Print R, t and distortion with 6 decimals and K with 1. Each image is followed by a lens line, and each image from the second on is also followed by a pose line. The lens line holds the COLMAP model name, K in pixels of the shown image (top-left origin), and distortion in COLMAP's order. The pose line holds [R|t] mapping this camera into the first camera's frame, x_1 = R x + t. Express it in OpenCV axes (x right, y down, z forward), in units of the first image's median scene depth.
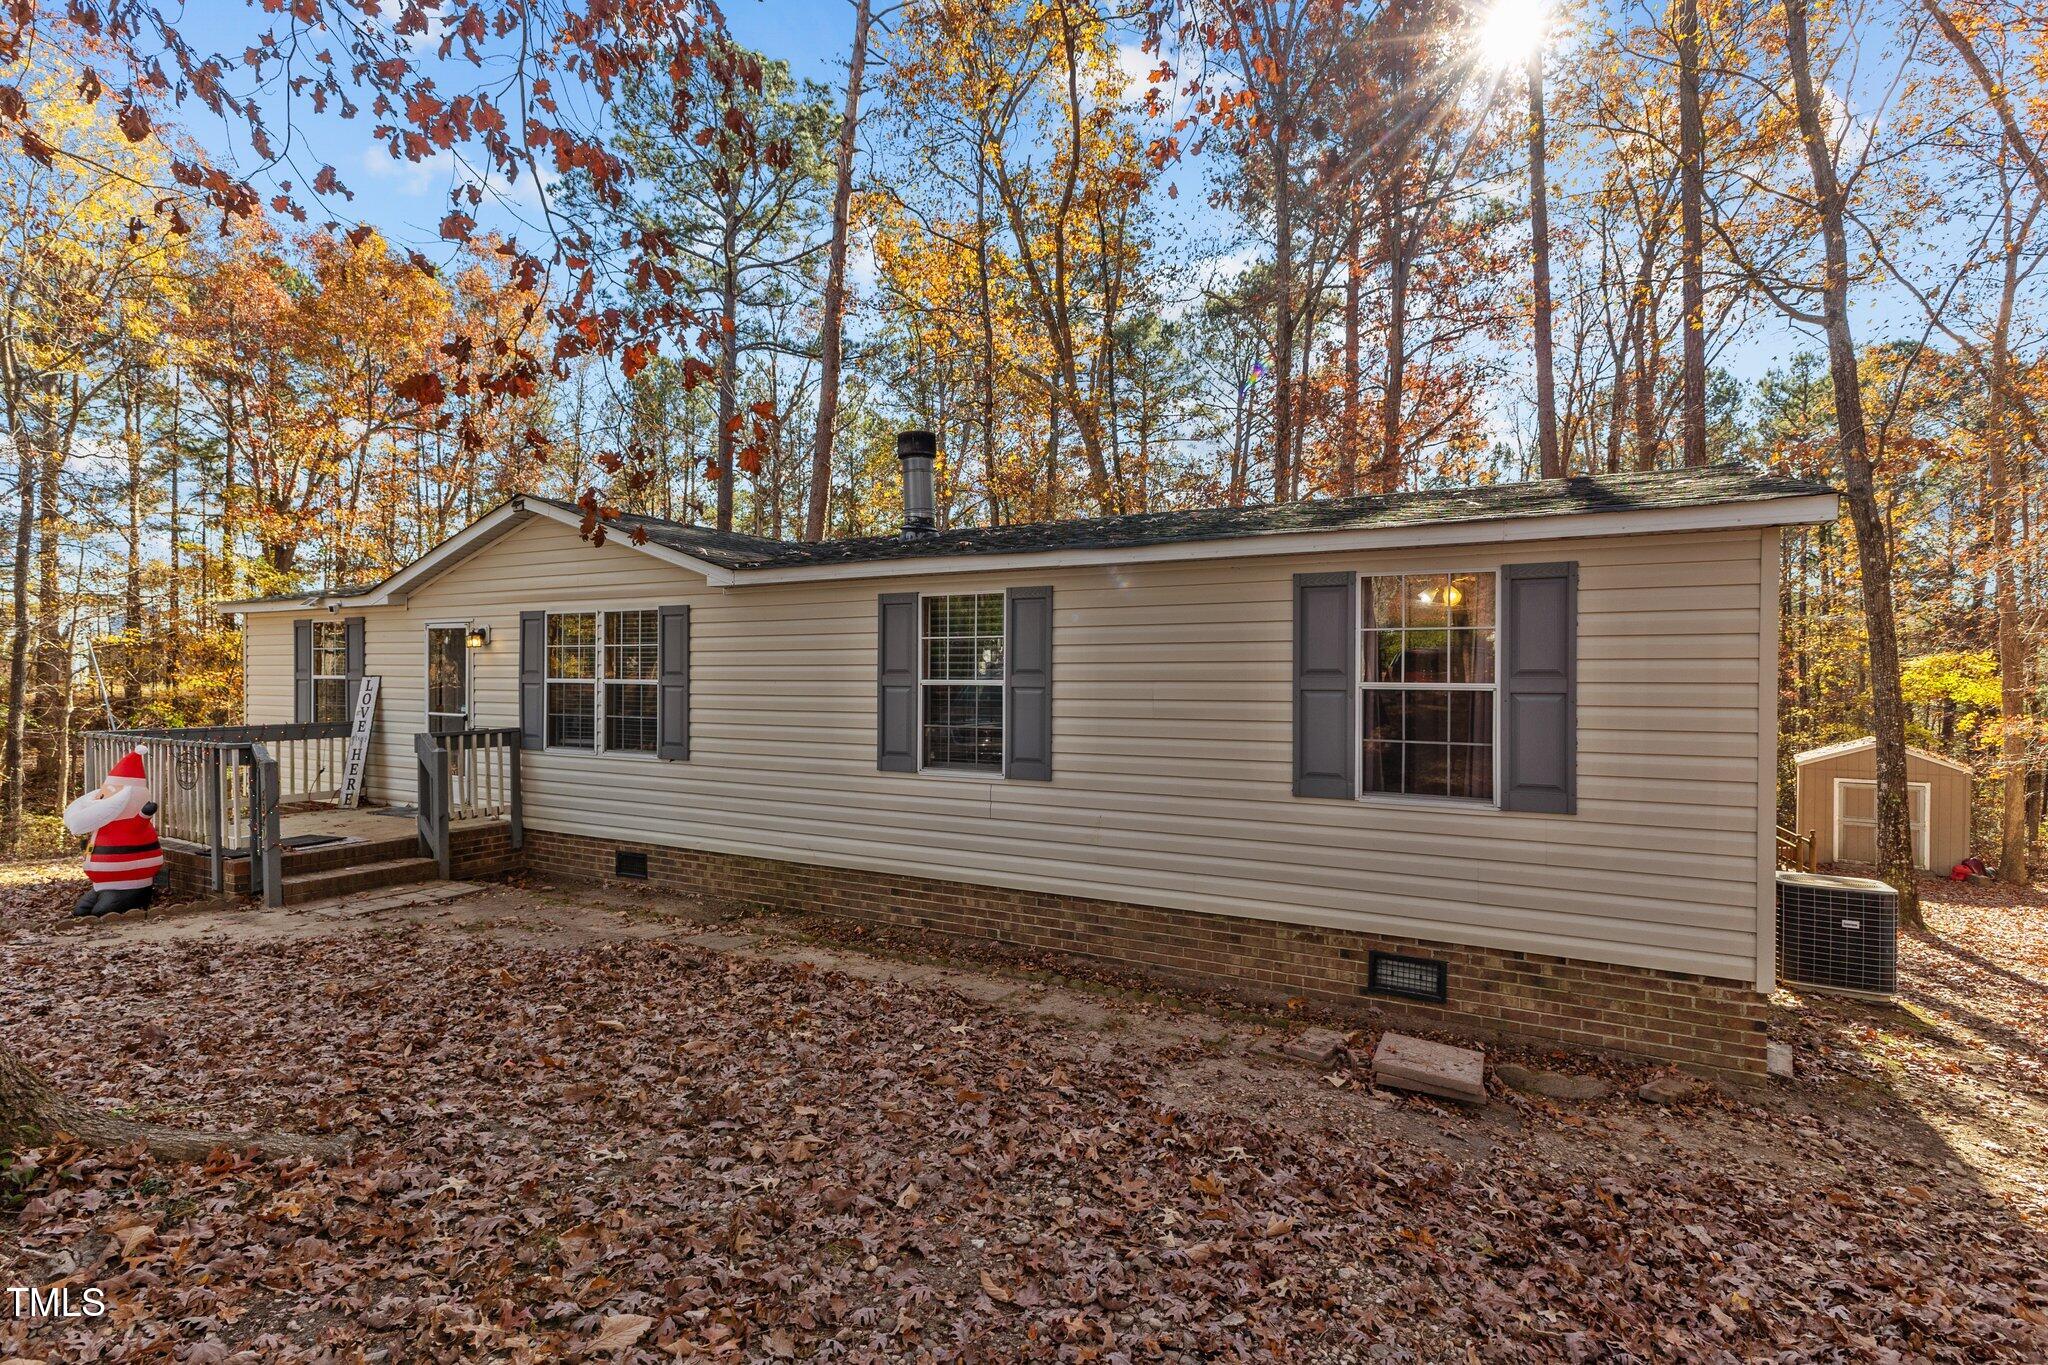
lens RADIAL K [[980.6, 0, 1023.6], [0, 980.6, 703.4], [0, 0, 1]] dist [0.017653, 0.000021]
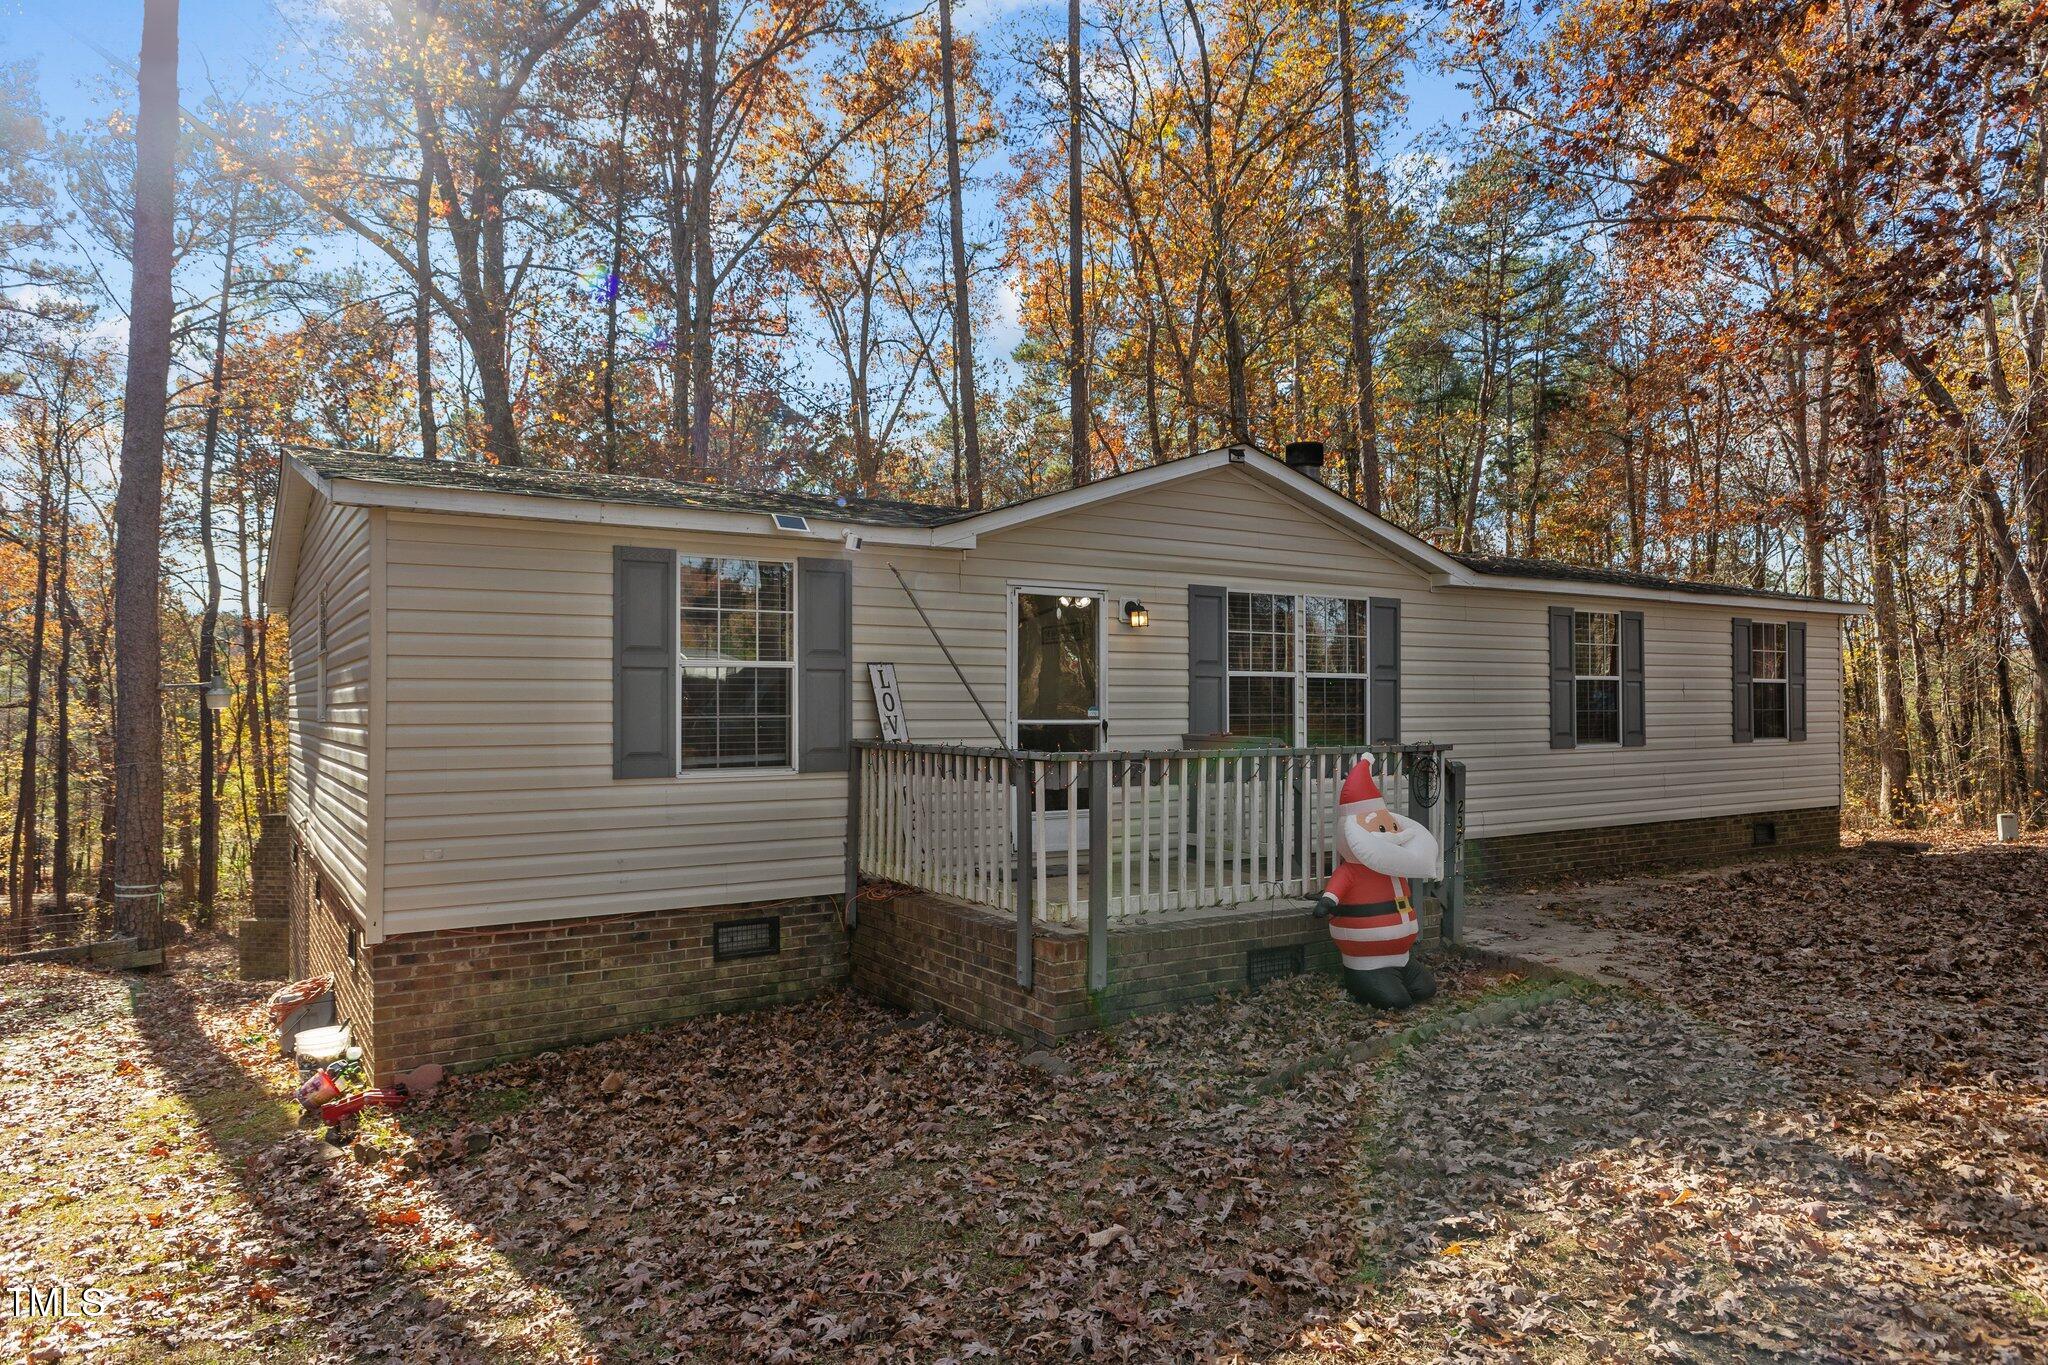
lens RADIAL K [[952.3, 0, 1024.0], [0, 952.3, 674.2], [0, 0, 1]] dist [0.003859, 0.000099]
pose [[0.572576, -0.003005, 0.819846, -1.072045], [0.005921, 0.999982, -0.000470, -0.020460], [-0.819830, 0.005124, 0.572584, 0.606890]]
